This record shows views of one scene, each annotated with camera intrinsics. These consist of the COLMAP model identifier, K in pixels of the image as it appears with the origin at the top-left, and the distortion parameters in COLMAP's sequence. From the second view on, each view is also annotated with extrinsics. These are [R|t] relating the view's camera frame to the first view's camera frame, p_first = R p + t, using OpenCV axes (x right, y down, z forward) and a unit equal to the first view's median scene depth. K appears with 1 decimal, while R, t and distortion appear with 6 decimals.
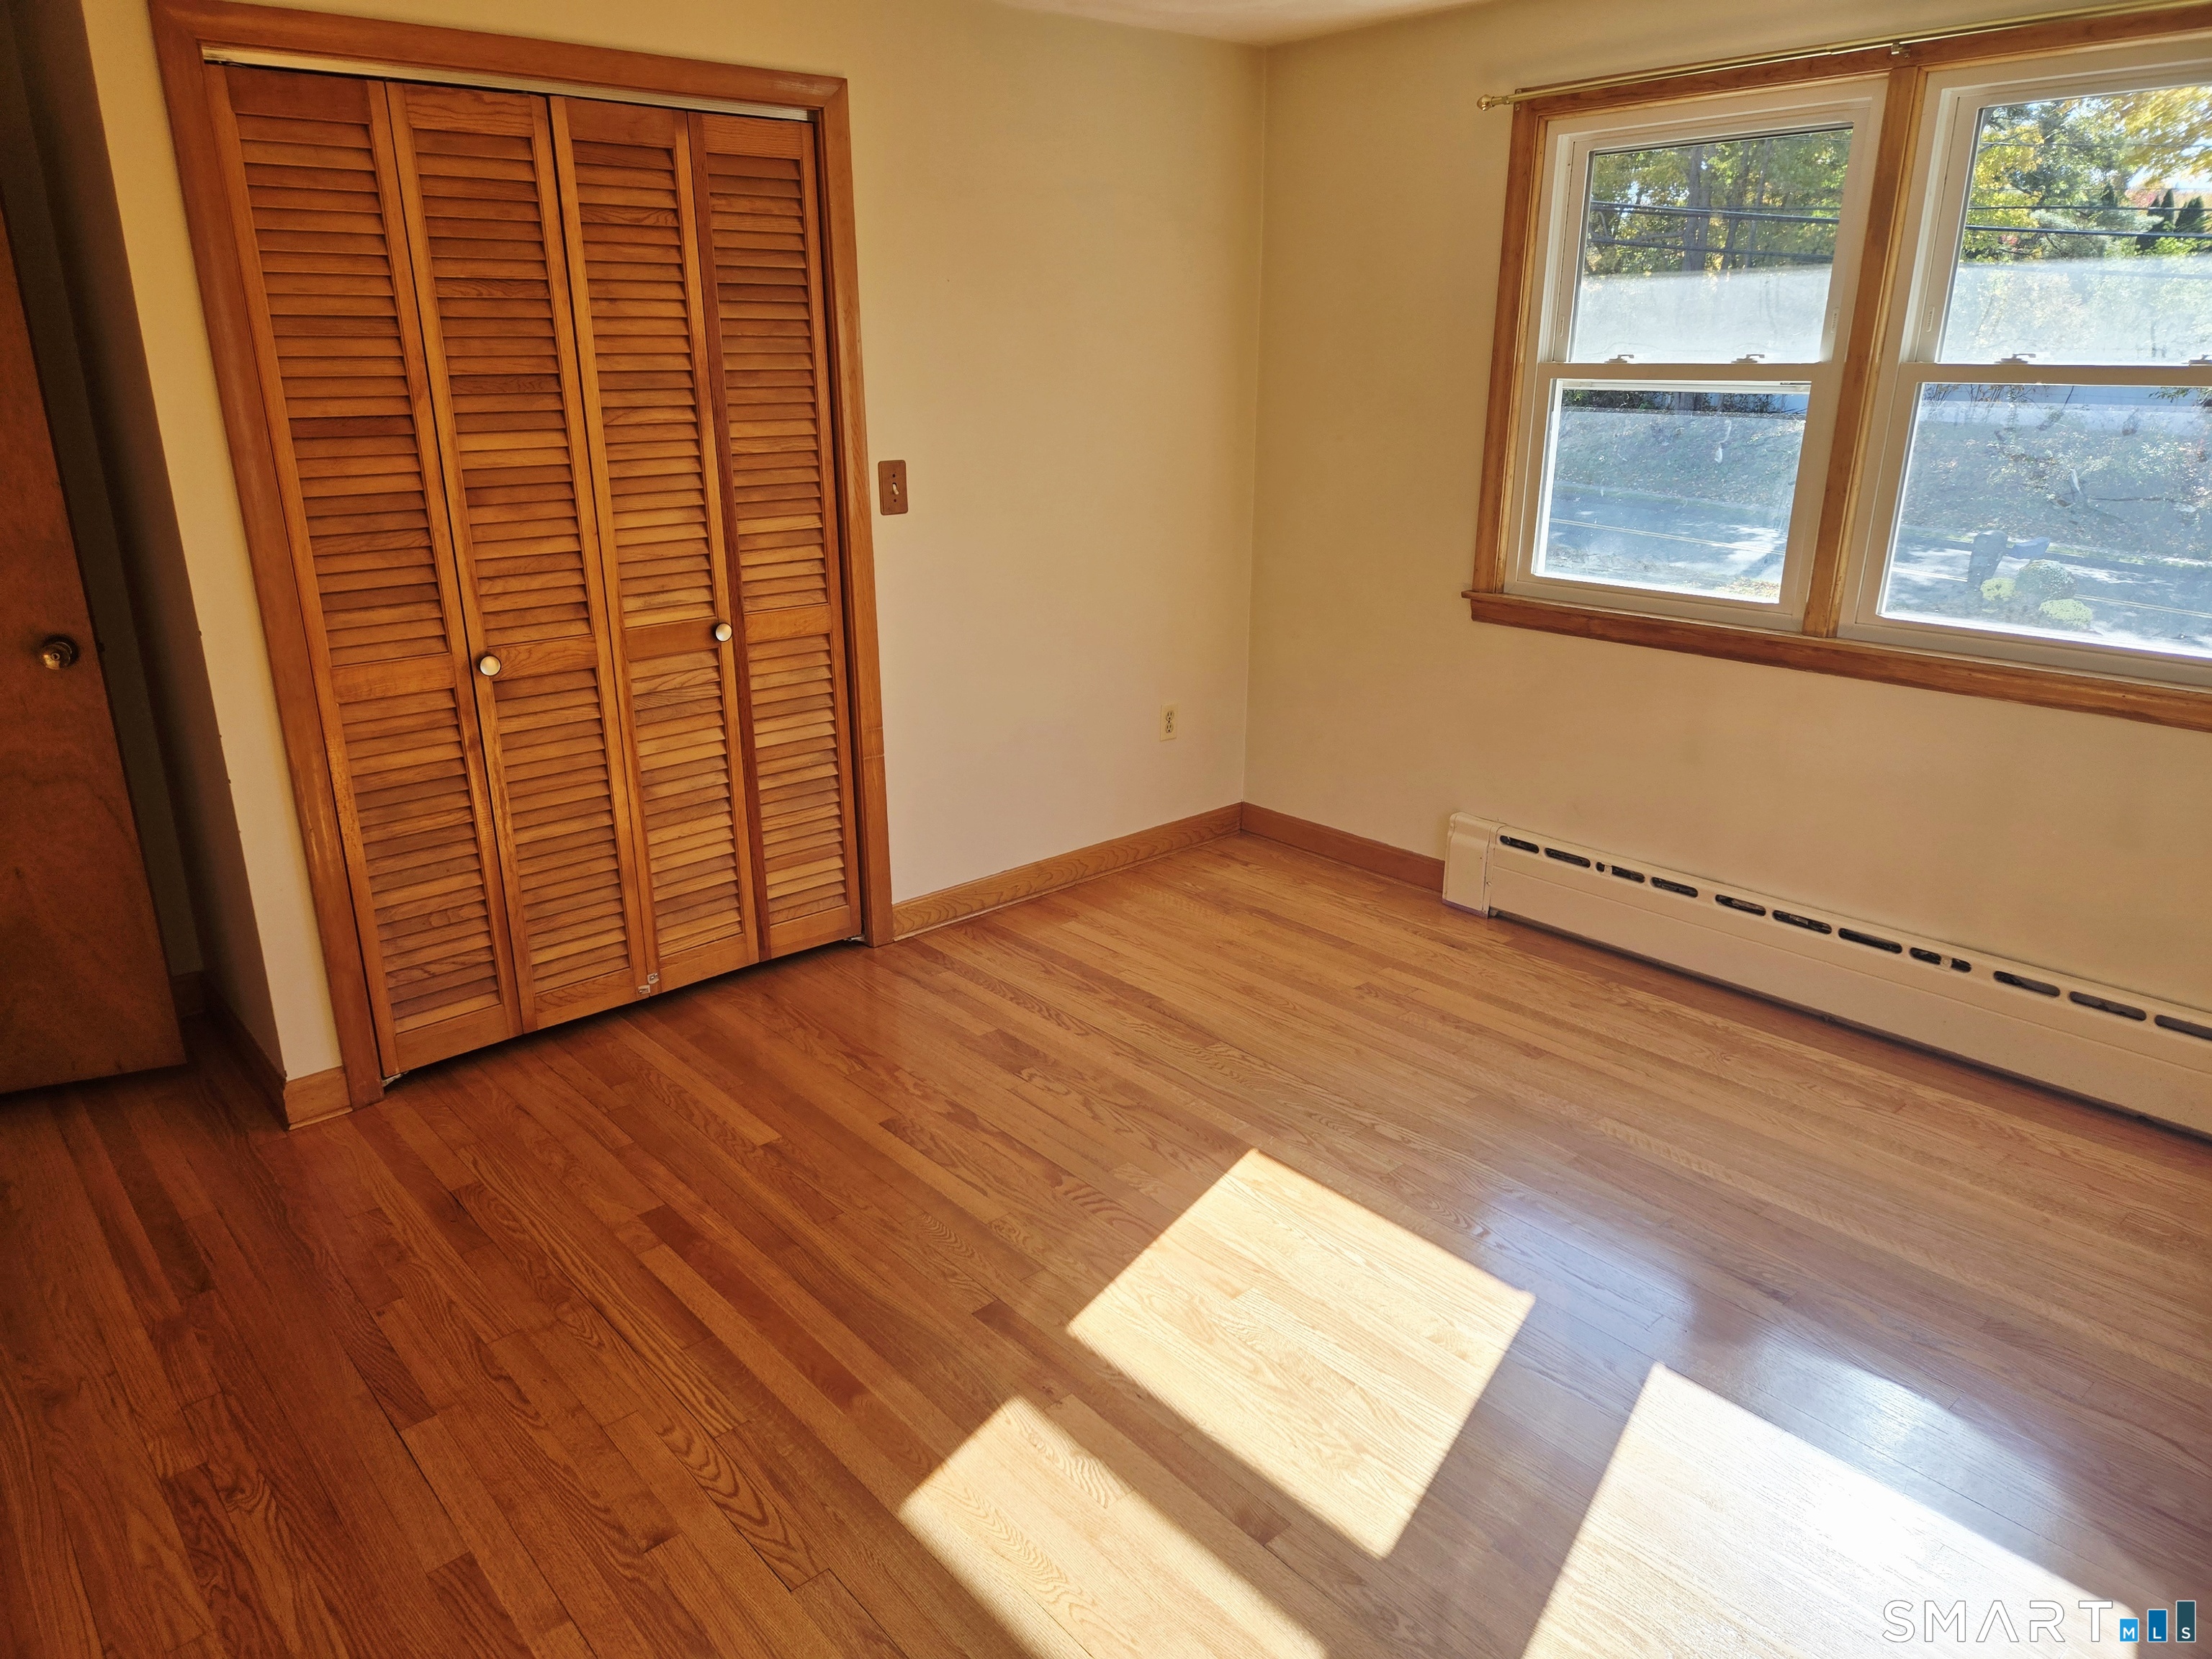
lens RADIAL K [[1494.9, 0, 1103.2], [0, 1494.9, 826.1], [0, 0, 1]] dist [0.048364, -0.029611]
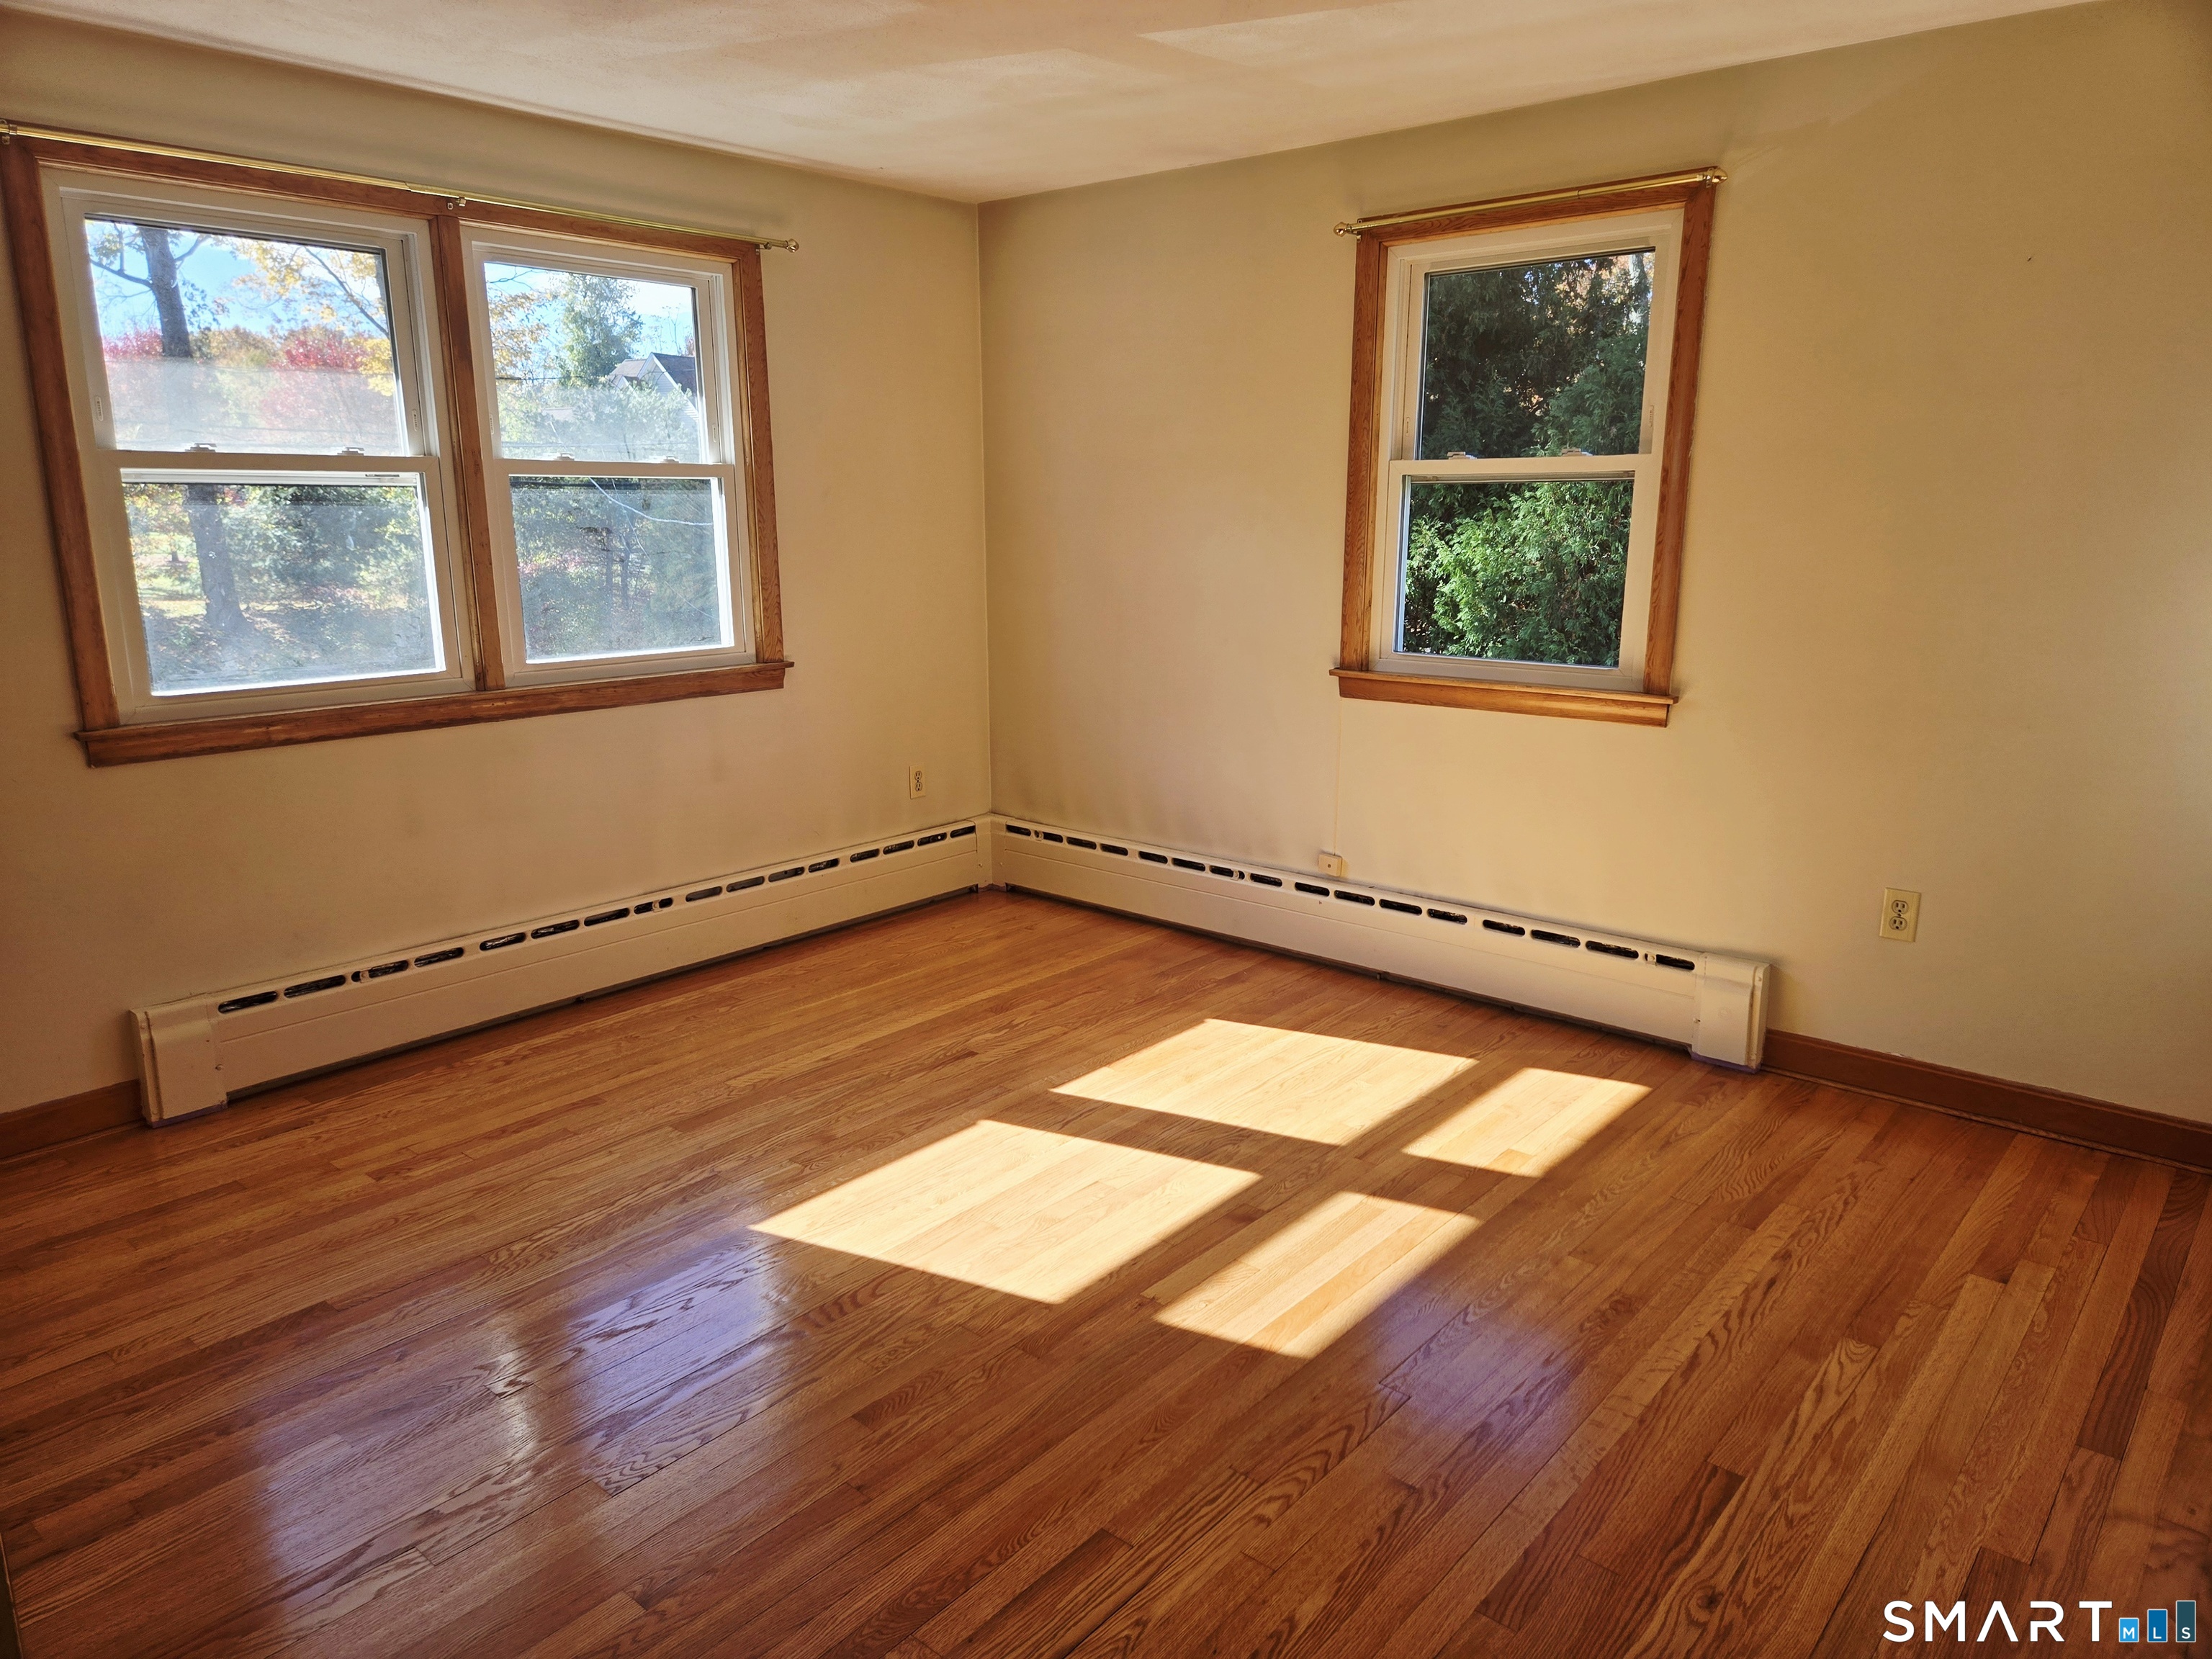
lens RADIAL K [[1494.9, 0, 1105.2], [0, 1494.9, 832.1], [0, 0, 1]] dist [0.048364, -0.029611]
pose [[-0.149836, -0.210135, 0.966122, -0.749322], [0.310685, 0.917650, 0.247776, -0.170922], [-0.938629, 0.337286, -0.072211, 0.704102]]
